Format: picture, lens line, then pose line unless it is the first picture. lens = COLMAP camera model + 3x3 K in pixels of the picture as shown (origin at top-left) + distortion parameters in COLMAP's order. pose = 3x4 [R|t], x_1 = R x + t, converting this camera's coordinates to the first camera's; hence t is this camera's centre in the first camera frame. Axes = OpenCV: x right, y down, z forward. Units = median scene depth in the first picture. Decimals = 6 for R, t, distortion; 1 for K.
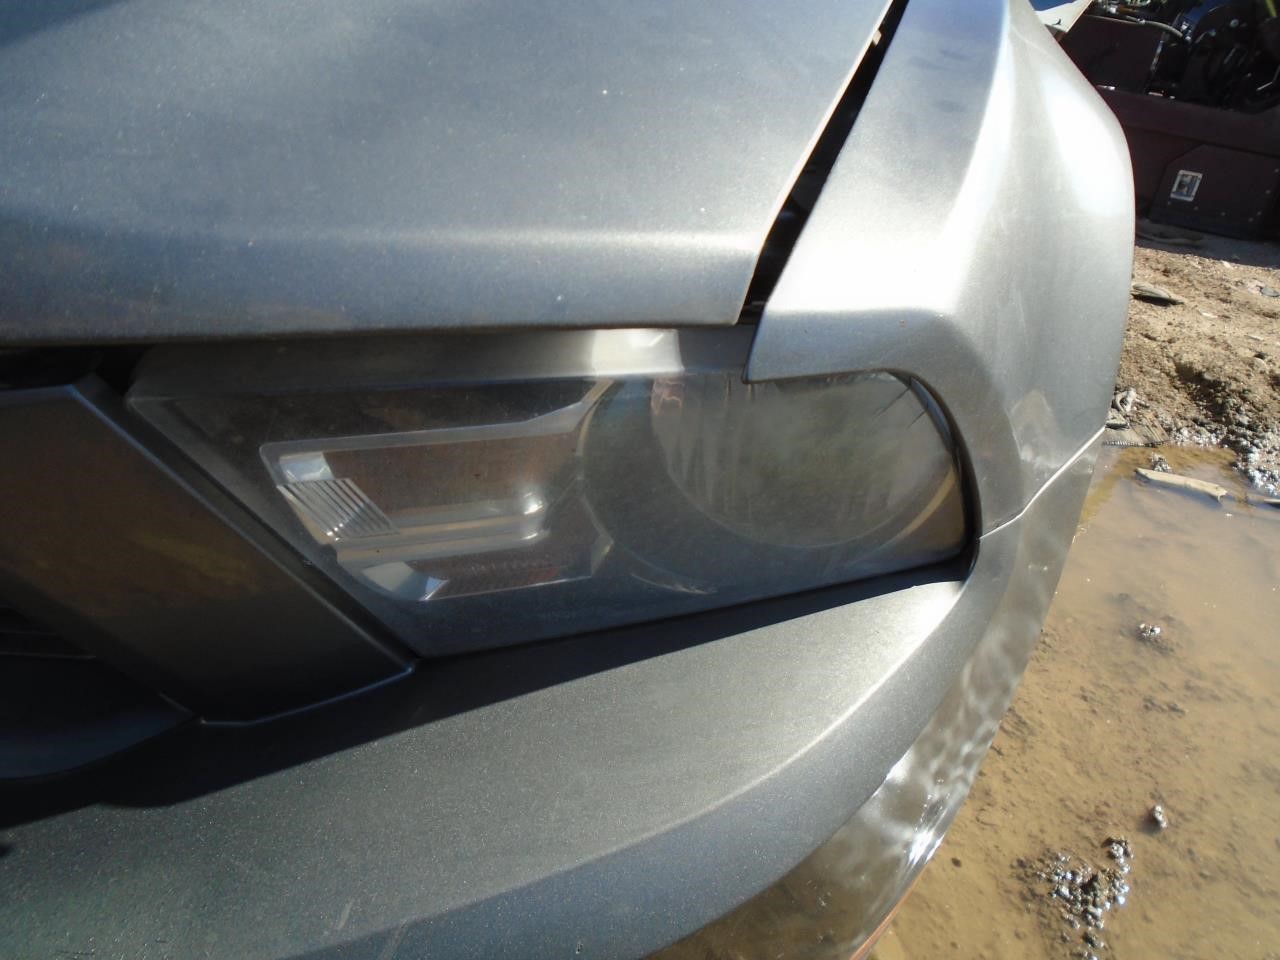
lens RADIAL K [[987.7, 0, 640.0], [0, 987.7, 480.0], [0, 0, 1]] dist [-0.010134, 0.001515]
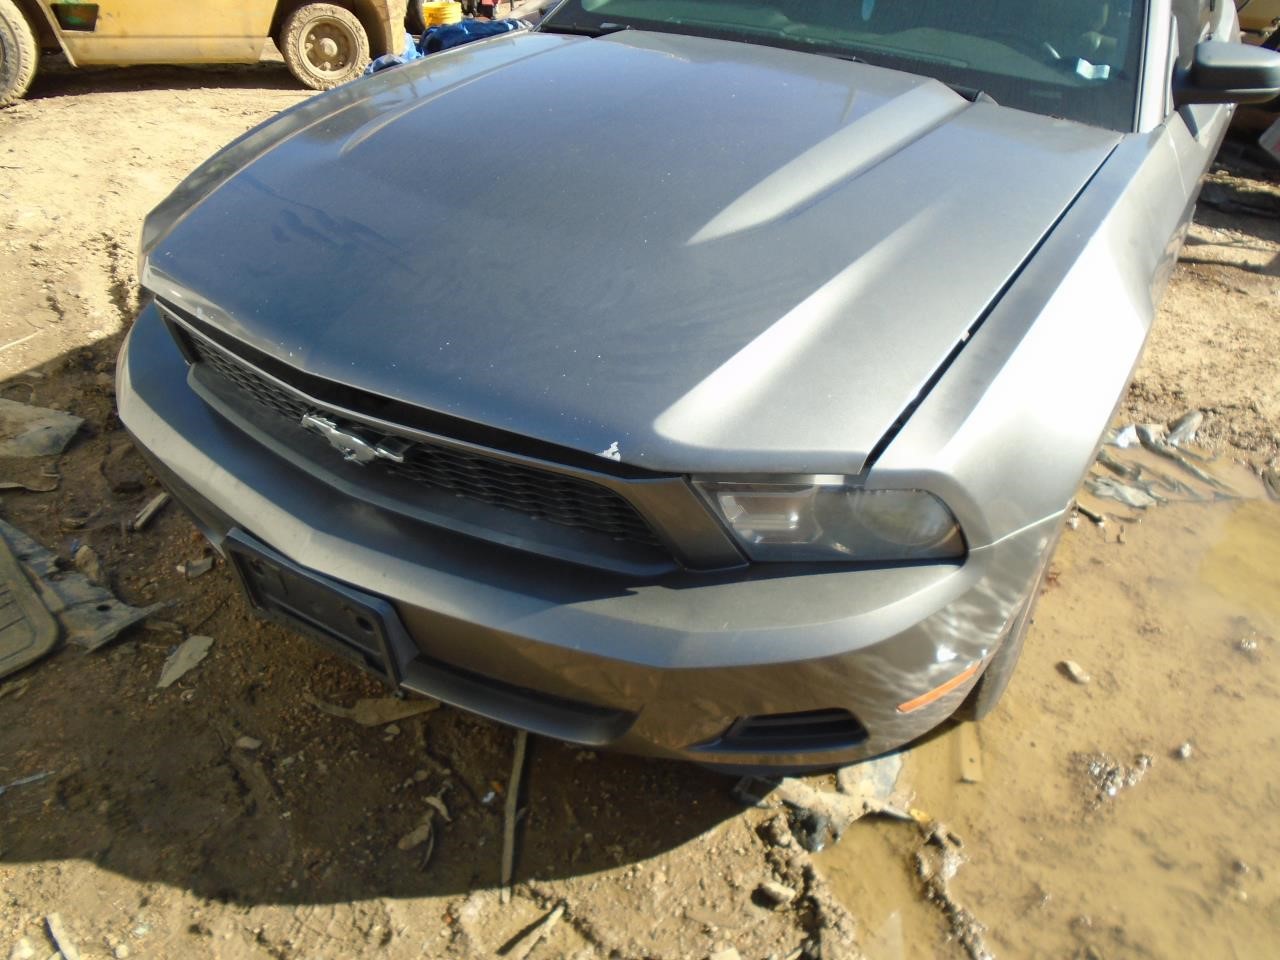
lens RADIAL K [[987.7, 0, 640.0], [0, 987.7, 480.0], [0, 0, 1]] dist [-0.010134, 0.001515]
pose [[0.945149, 0.126121, -0.301309, 0.286306], [-0.114000, 0.991812, 0.057555, -0.172979], [0.306101, -0.020049, 0.951788, -1.692583]]
